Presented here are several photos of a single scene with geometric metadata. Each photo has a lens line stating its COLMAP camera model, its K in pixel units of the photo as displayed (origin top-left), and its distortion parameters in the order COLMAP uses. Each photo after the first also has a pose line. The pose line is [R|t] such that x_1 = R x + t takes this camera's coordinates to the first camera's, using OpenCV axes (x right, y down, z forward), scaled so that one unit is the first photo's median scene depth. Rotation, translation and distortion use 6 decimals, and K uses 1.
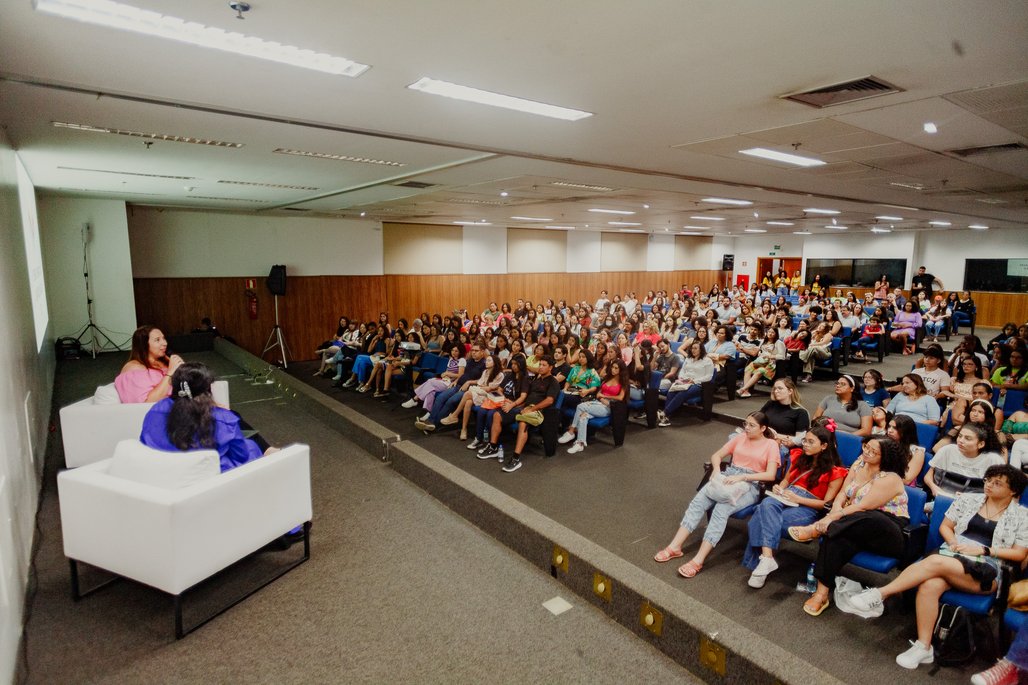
lens RADIAL K [[577.3, 0, 514.0], [0, 577.3, 342.5], [0, 0, 1]] dist [0.000147, -0.000157]
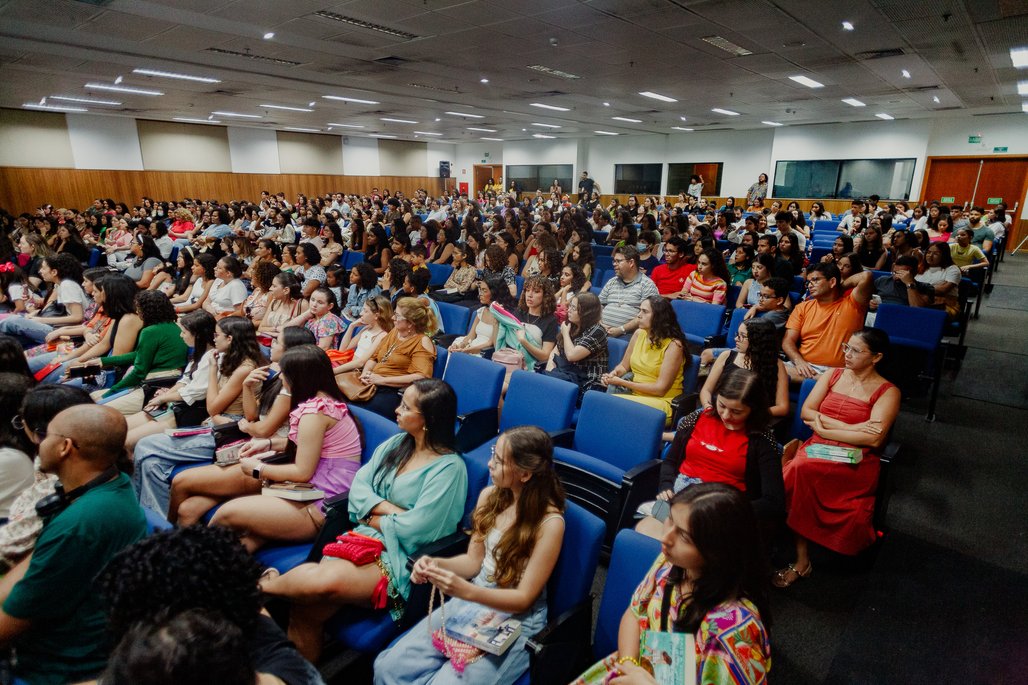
lens RADIAL K [[575.3, 0, 514.0], [0, 575.3, 342.5], [0, 0, 1]] dist [0.026918, -0.002848]
pose [[0.979534, -0.045657, 0.196032, 0.348858], [0.020178, 0.991302, 0.130052, 0.042999], [-0.200265, -0.123435, 0.971935, -0.067673]]
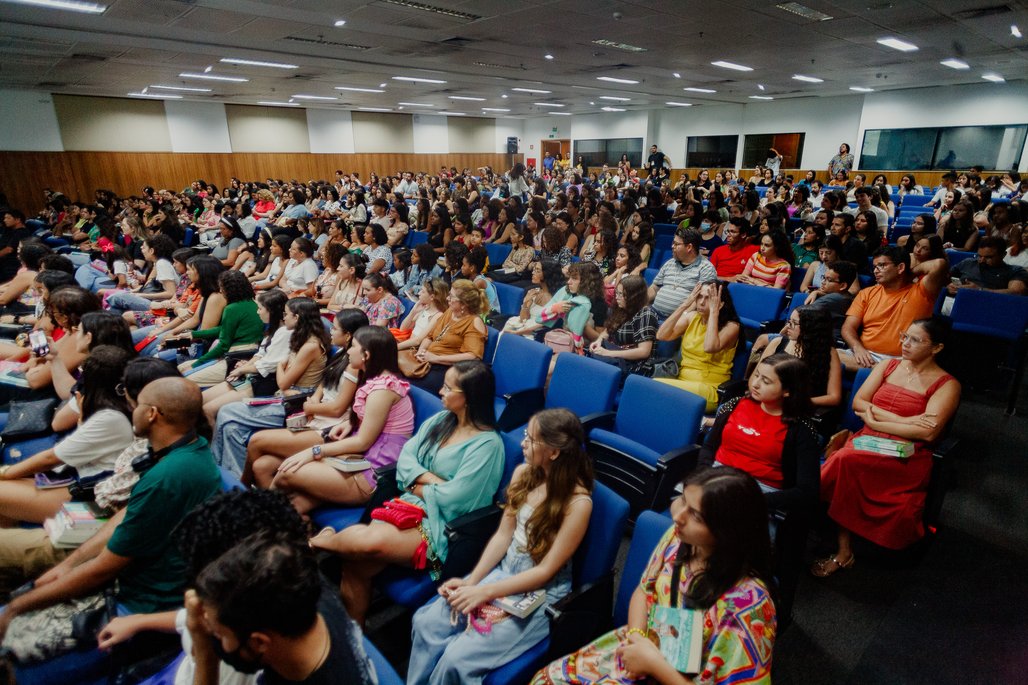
lens RADIAL K [[575.3, 0, 514.0], [0, 575.3, 342.5], [0, 0, 1]] dist [0.026918, -0.002848]
pose [[0.996424, -0.032653, 0.077931, 0.356001], [0.019061, 0.985403, 0.169165, 0.039670], [-0.082317, -0.167075, 0.982502, -0.075510]]
